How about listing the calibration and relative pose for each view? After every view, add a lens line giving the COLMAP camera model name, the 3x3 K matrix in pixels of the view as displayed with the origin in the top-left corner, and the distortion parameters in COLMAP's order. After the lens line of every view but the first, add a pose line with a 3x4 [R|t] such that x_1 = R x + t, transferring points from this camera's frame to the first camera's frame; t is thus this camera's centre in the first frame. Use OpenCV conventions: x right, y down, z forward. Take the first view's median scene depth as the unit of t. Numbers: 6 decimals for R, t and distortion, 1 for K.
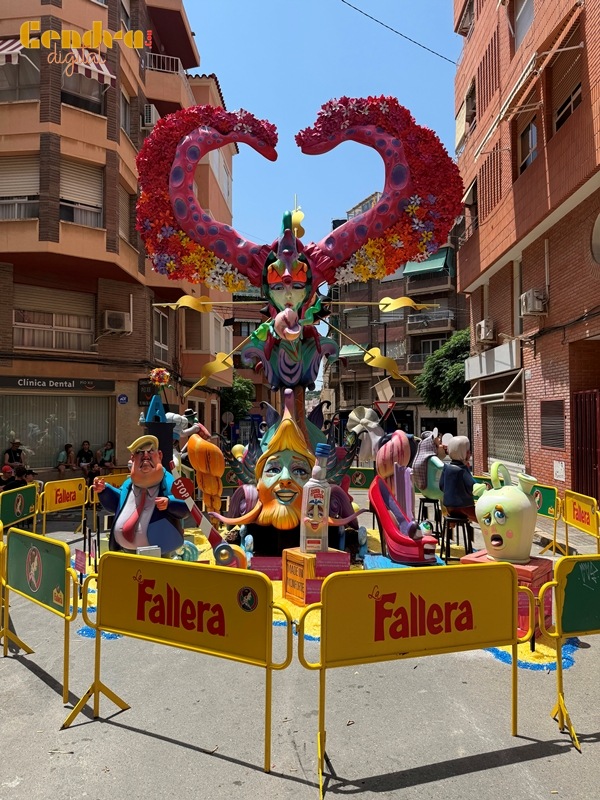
lens RADIAL K [[555.4, 0, 300.0], [0, 555.4, 400.0], [0, 0, 1]] dist [0.161630, -0.331235]
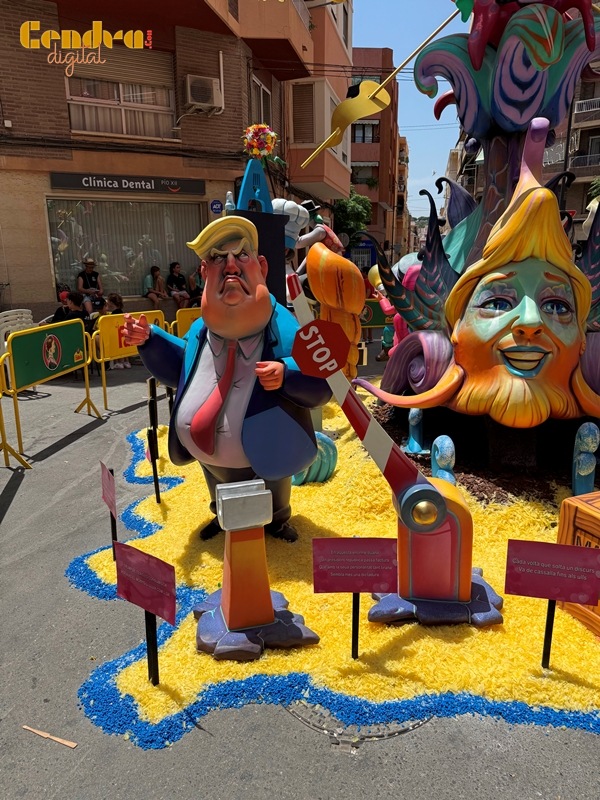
lens RADIAL K [[563.3, 0, 295.6], [0, 563.3, 397.7], [0, 0, 1]] dist [0.058883, -0.101655]
pose [[0.981419, 0.042354, -0.187145, -0.100206], [0.012994, 0.958424, 0.285053, 0.052624], [0.191437, -0.282188, 0.940065, 0.409788]]
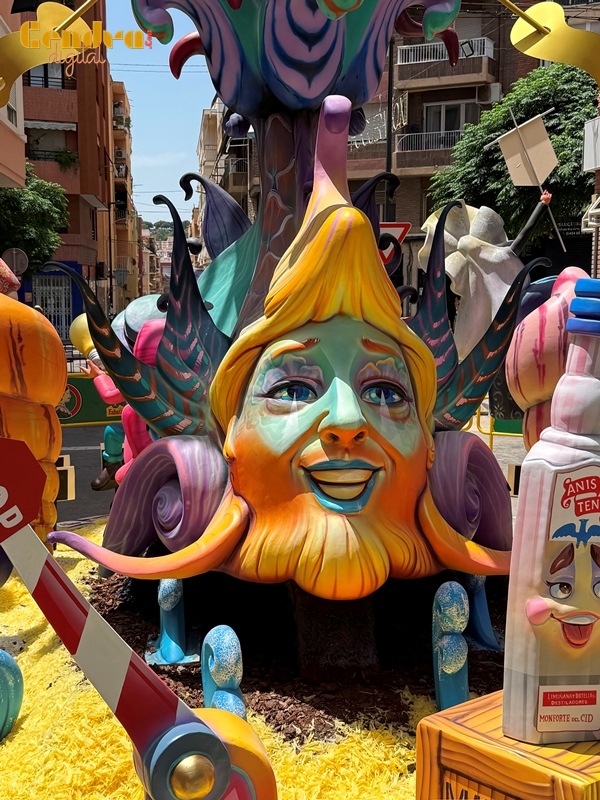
lens RADIAL K [[1067.1, 0, 291.0], [0, 1067.1, 396.6], [0, 0, 1]] dist [0.167843, -0.277375]
pose [[0.990758, -0.010073, 0.135267, -0.099968], [-0.009496, 0.989641, 0.143248, 0.043290], [-0.135309, -0.143209, 0.980399, 0.391982]]
